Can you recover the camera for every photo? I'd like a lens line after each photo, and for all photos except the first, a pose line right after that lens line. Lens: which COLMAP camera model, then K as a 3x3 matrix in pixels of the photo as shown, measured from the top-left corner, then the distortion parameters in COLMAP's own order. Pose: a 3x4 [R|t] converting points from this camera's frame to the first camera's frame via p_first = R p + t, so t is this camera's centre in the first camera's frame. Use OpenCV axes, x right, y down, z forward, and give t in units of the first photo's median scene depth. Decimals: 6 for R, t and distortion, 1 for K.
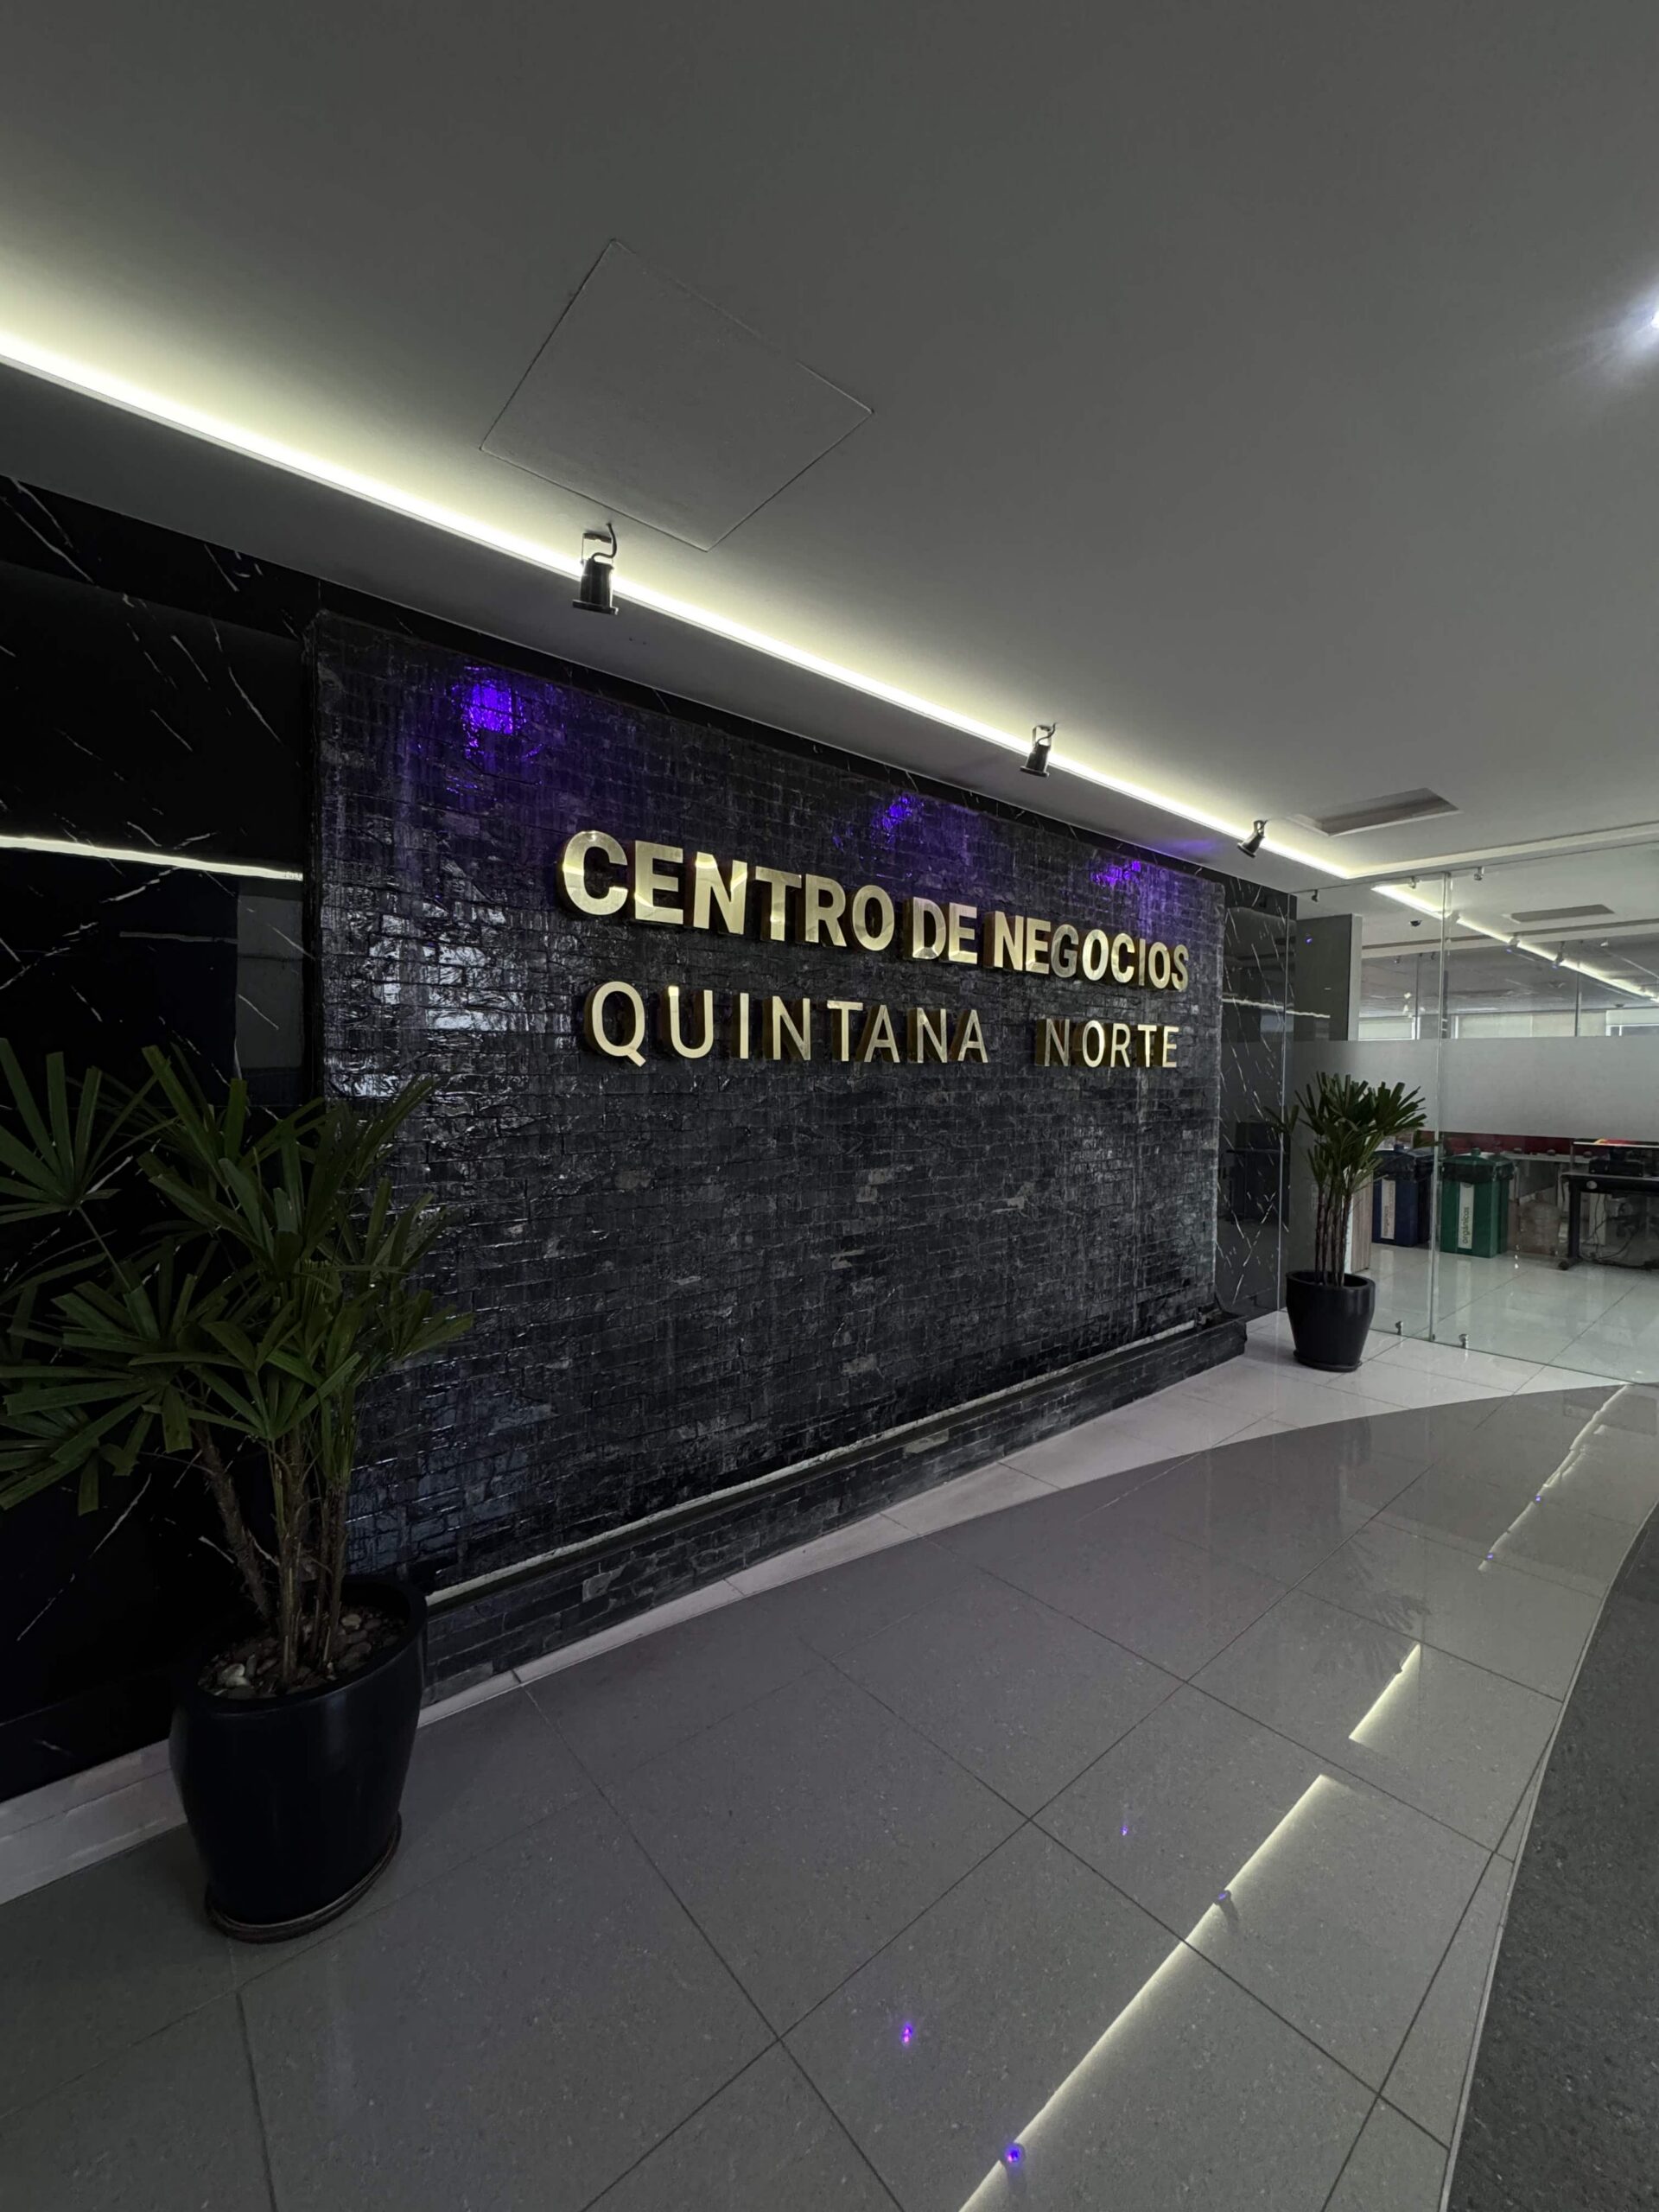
lens RADIAL K [[884.5, 0, 832.5], [0, 884.5, 1103.2], [0, 0, 1]] dist [-0.000591, 0.000298]
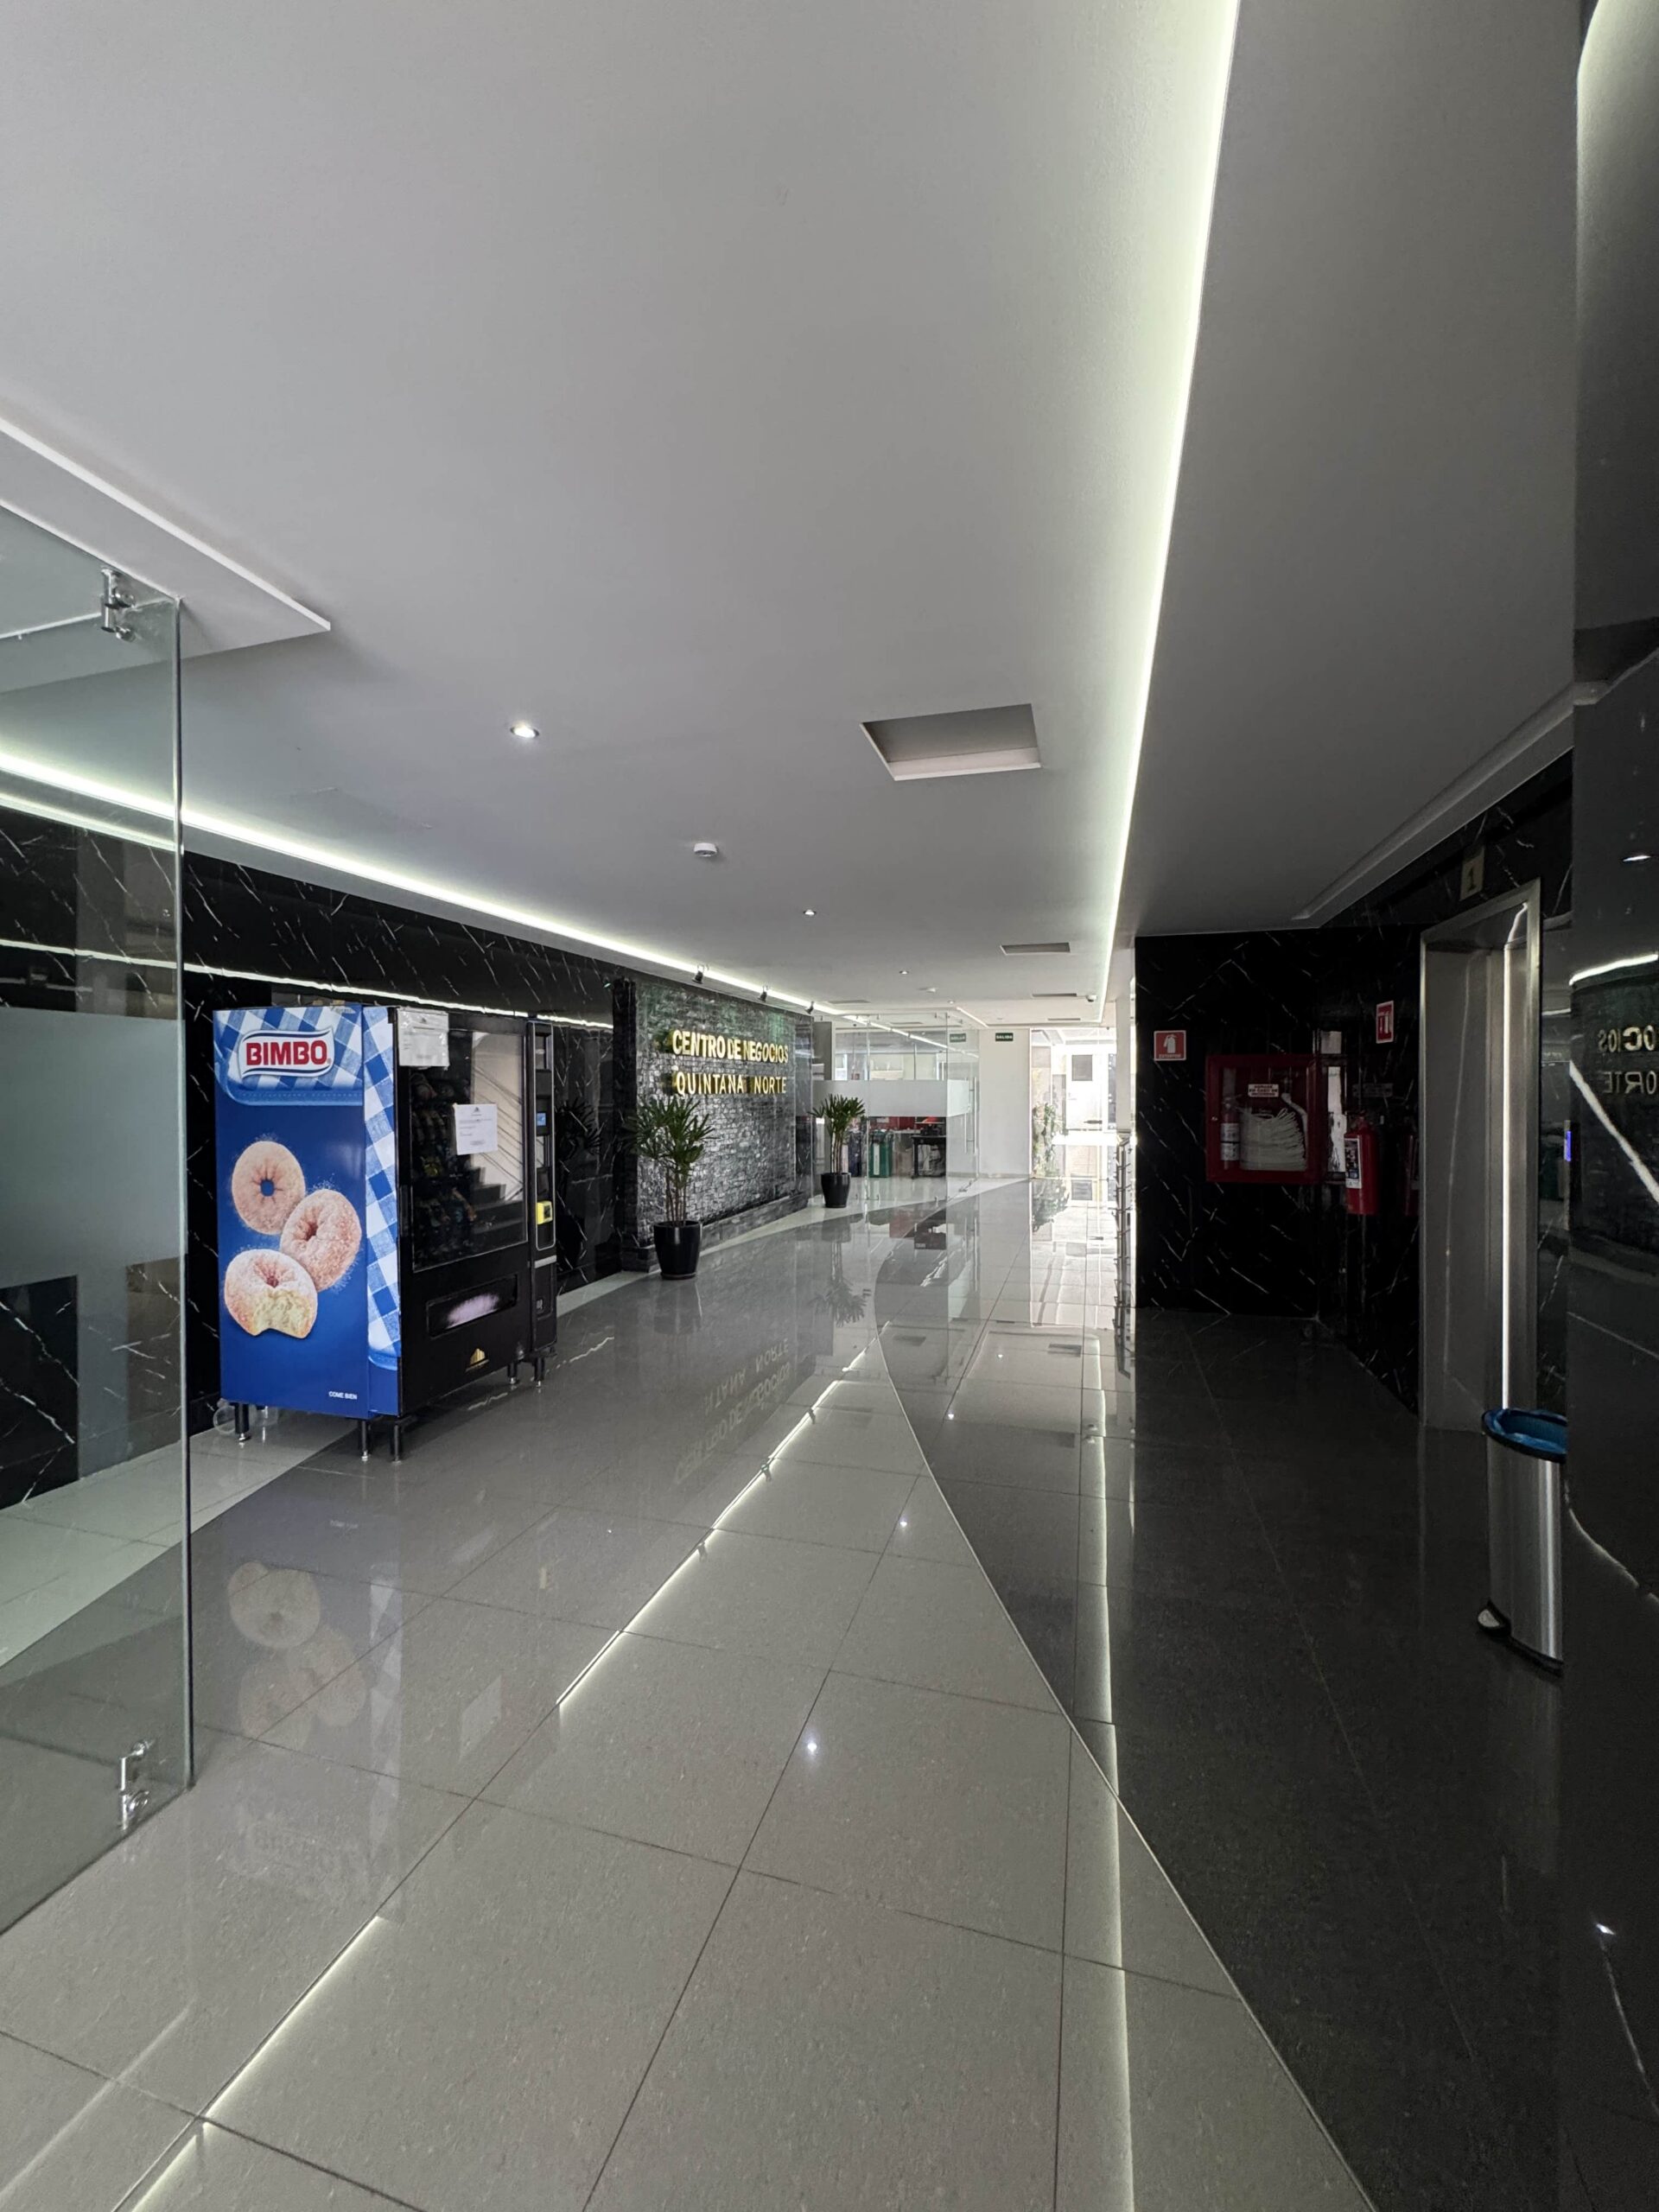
lens RADIAL K [[884.5, 0, 832.5], [0, 884.5, 1103.2], [0, 0, 1]] dist [-0.000591, 0.000298]
pose [[0.833574, -0.020118, 0.552041, -0.666966], [0.032493, 0.999392, -0.012642, 0.019091], [-0.551451, 0.028476, 0.833721, -0.880364]]
